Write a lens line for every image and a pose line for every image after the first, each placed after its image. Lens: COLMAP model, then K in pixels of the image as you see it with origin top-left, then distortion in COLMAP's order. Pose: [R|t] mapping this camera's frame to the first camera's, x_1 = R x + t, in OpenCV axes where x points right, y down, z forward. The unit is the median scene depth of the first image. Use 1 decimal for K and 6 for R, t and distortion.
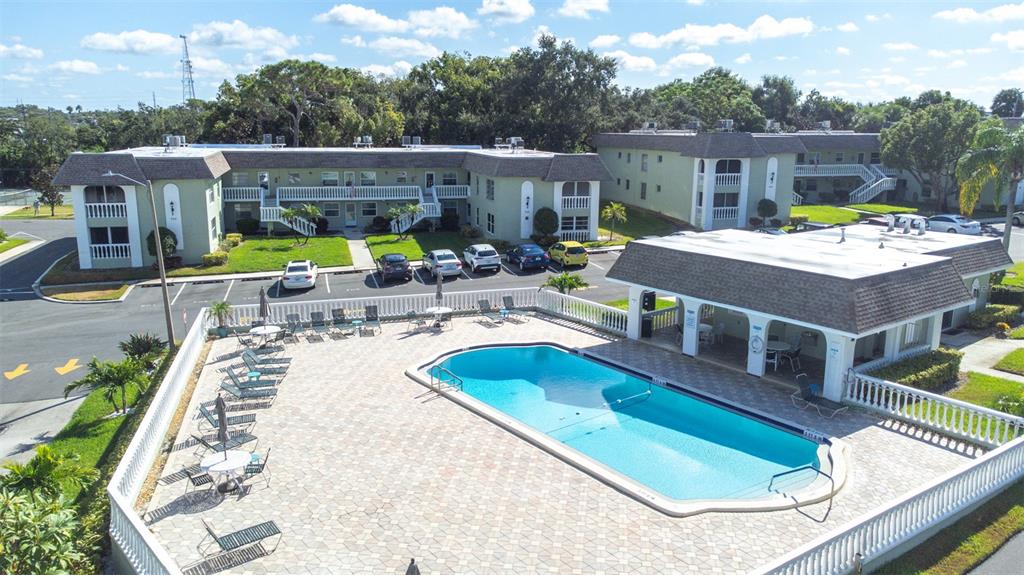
lens RADIAL K [[773.4, 0, 512.0], [0, 773.4, 287.5], [0, 0, 1]] dist [0.057109, 0.004004]
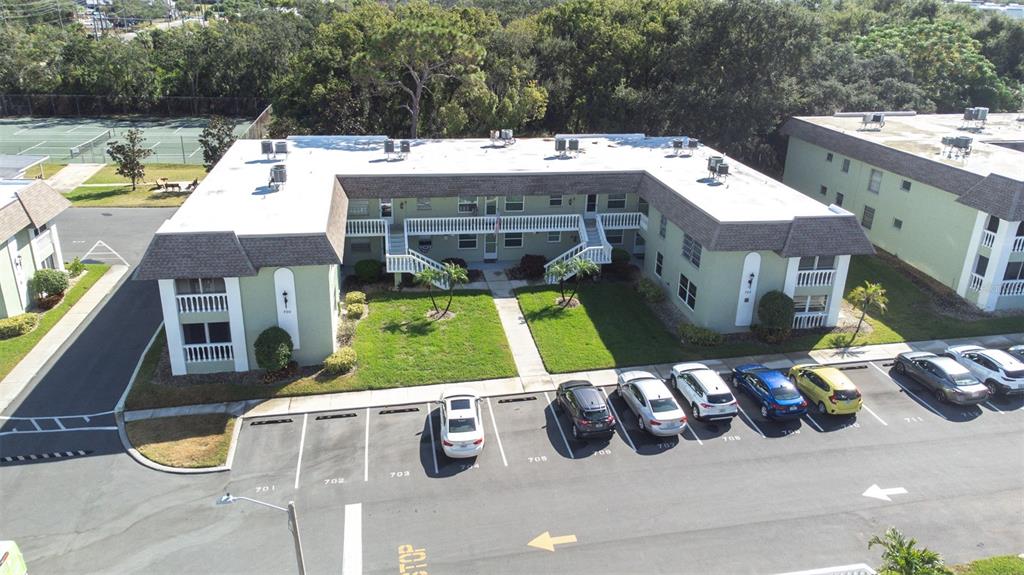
lens RADIAL K [[772.6, 0, 512.0], [0, 772.6, 287.5], [0, 0, 1]] dist [0.033859, 0.003865]
pose [[0.996012, 0.047341, -0.075625, -0.161853], [-0.033930, 0.984914, 0.169684, -0.240920], [0.082517, -0.166441, 0.982593, 0.290029]]
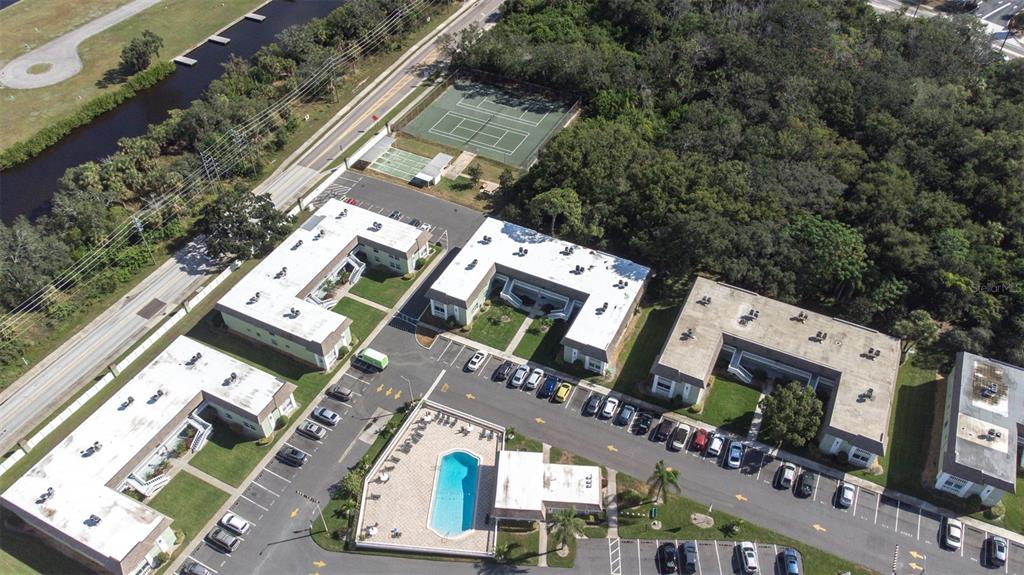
lens RADIAL K [[772.6, 0, 512.0], [0, 772.6, 287.5], [0, 0, 1]] dist [0.033859, 0.003865]
pose [[0.756595, 0.450228, -0.474193, 1.012276], [-0.131363, 0.815067, 0.564278, -1.770212], [0.640553, -0.364638, 0.675819, -0.745944]]
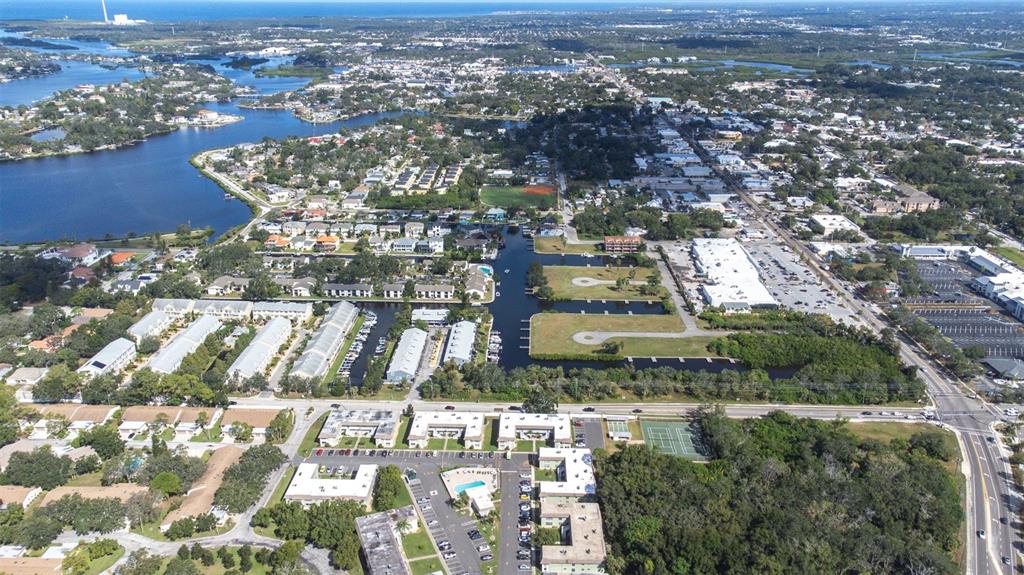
lens RADIAL K [[772.6, 0, 512.0], [0, 772.6, 287.5], [0, 0, 1]] dist [0.033859, 0.003865]
pose [[-0.277905, 0.332368, -0.901277, 5.648243], [-0.201758, 0.897112, 0.393044, -4.332582], [0.939182, 0.291068, -0.182254, 1.639428]]
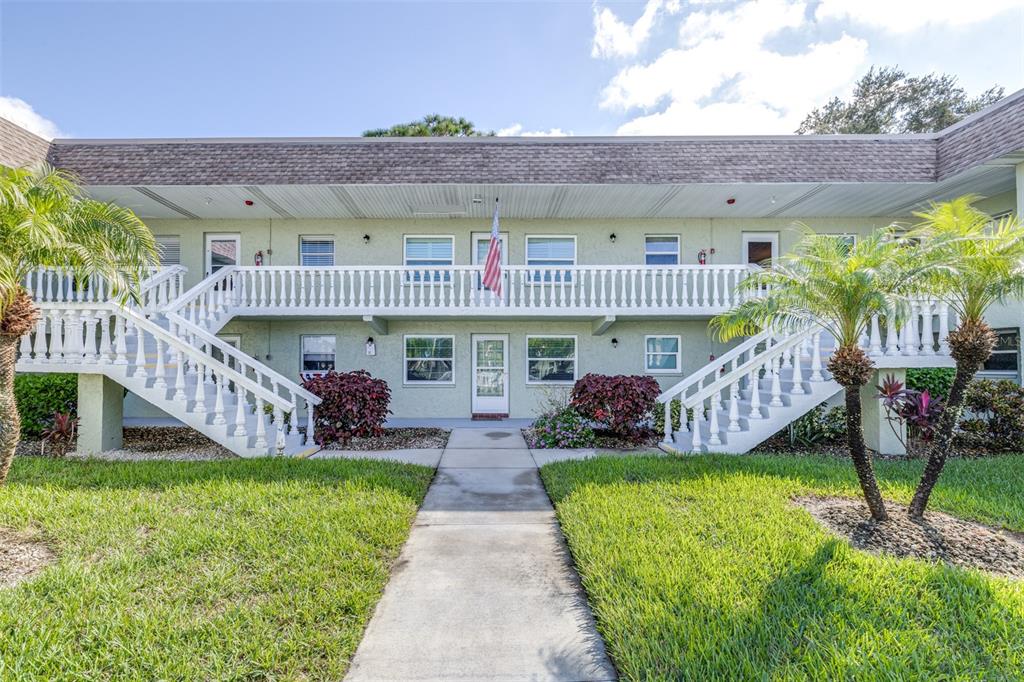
lens RADIAL K [[490.2, 0, 512.0], [0, 490.2, 341.0], [0, 0, 1]] dist [-0.001872, -0.000061]
pose [[0.977855, -0.007652, -0.209142, -0.209286], [-0.041870, 0.971975, -0.231328, -0.081239], [0.205051, 0.234962, 0.950130, 1.072308]]
